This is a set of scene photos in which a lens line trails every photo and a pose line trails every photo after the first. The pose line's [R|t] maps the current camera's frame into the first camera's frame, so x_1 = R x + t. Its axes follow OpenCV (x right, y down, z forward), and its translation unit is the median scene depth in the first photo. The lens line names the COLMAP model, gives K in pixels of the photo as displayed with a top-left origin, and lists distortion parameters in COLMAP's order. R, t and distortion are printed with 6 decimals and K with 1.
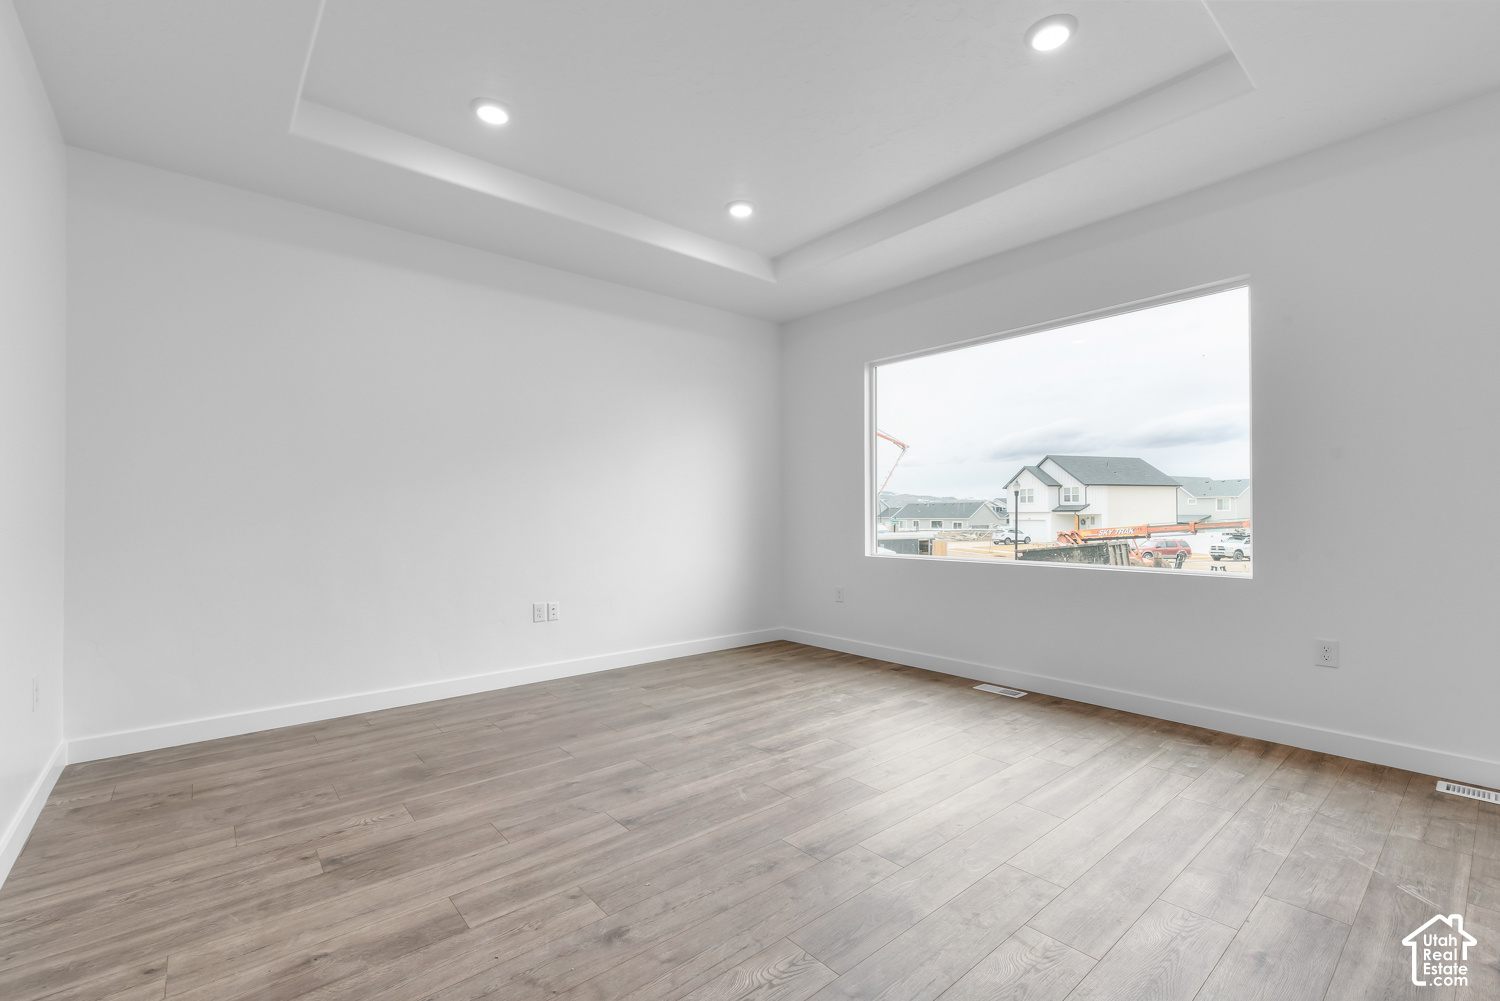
lens RADIAL K [[644.4, 0, 764.3], [0, 644.4, 511.9], [0, 0, 1]] dist [0.001172, -0.000546]
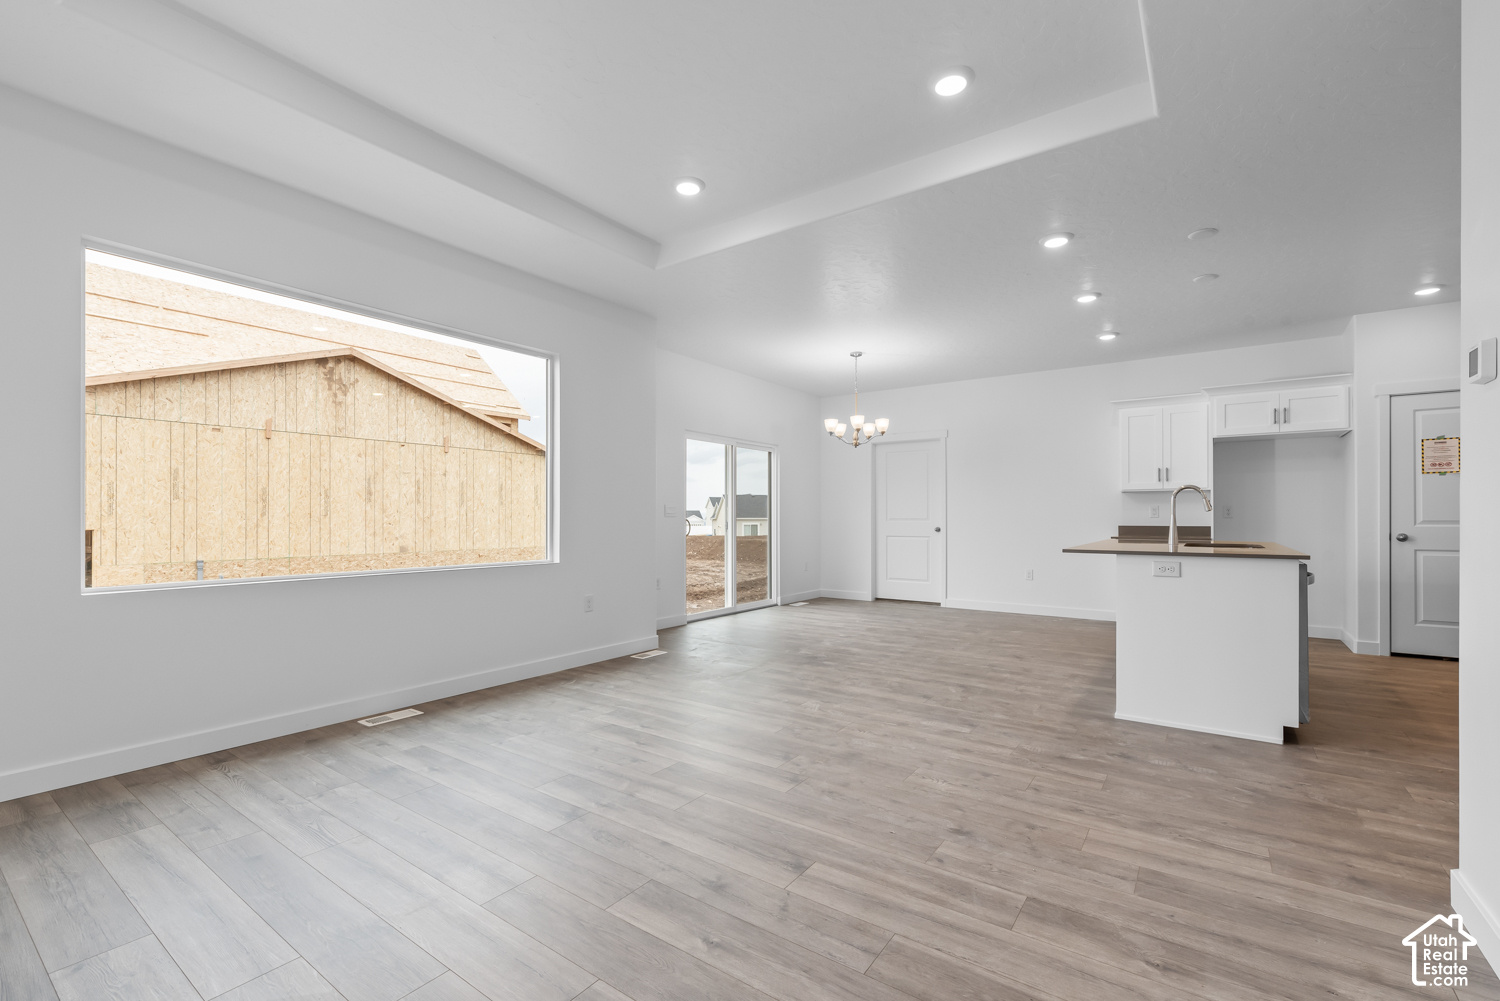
lens RADIAL K [[644.4, 0, 755.4], [0, 644.4, 517.4], [0, 0, 1]] dist [0.001172, -0.000546]
pose [[-0.230000, 0.004171, 0.973182, -1.177232], [-0.003589, 0.999980, -0.005134, 0.018733], [-0.973184, -0.004673, -0.229980, 1.421433]]
